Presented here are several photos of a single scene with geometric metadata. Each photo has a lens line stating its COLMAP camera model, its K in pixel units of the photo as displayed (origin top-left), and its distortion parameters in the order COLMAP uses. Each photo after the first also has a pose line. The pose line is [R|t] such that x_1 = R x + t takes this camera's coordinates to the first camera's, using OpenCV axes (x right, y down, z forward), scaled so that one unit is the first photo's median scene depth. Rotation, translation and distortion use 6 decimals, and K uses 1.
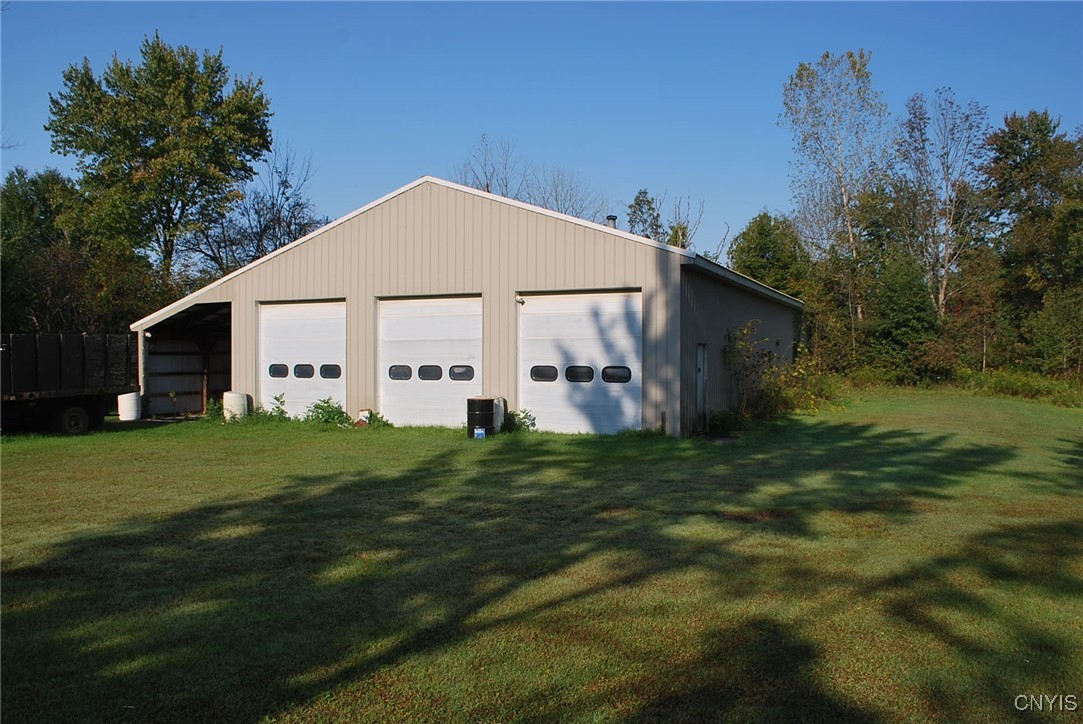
lens RADIAL K [[858.8, 0, 543.4], [0, 858.8, 369.0], [0, 0, 1]] dist [-0.082246, 0.012844]
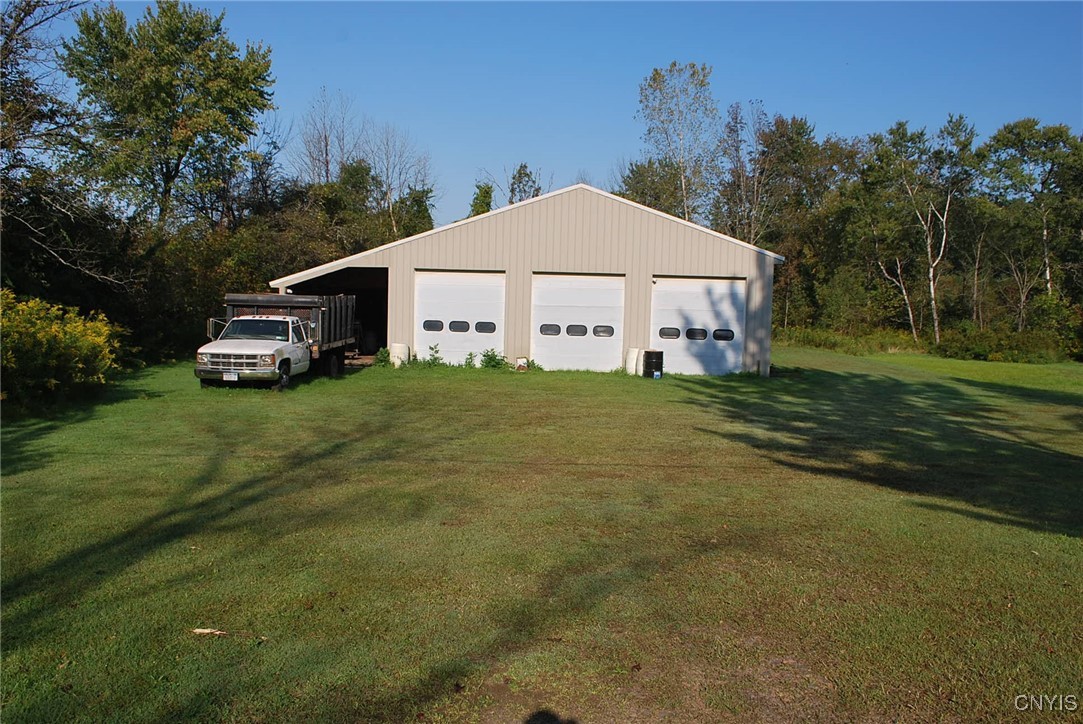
lens RADIAL K [[858.8, 0, 543.4], [0, 858.8, 369.0], [0, 0, 1]] dist [-0.082246, 0.012844]
pose [[0.936276, -0.001505, 0.351261, -0.643082], [-0.022132, 0.997751, 0.063268, -0.018822], [-0.350566, -0.067011, 0.934137, -0.244495]]
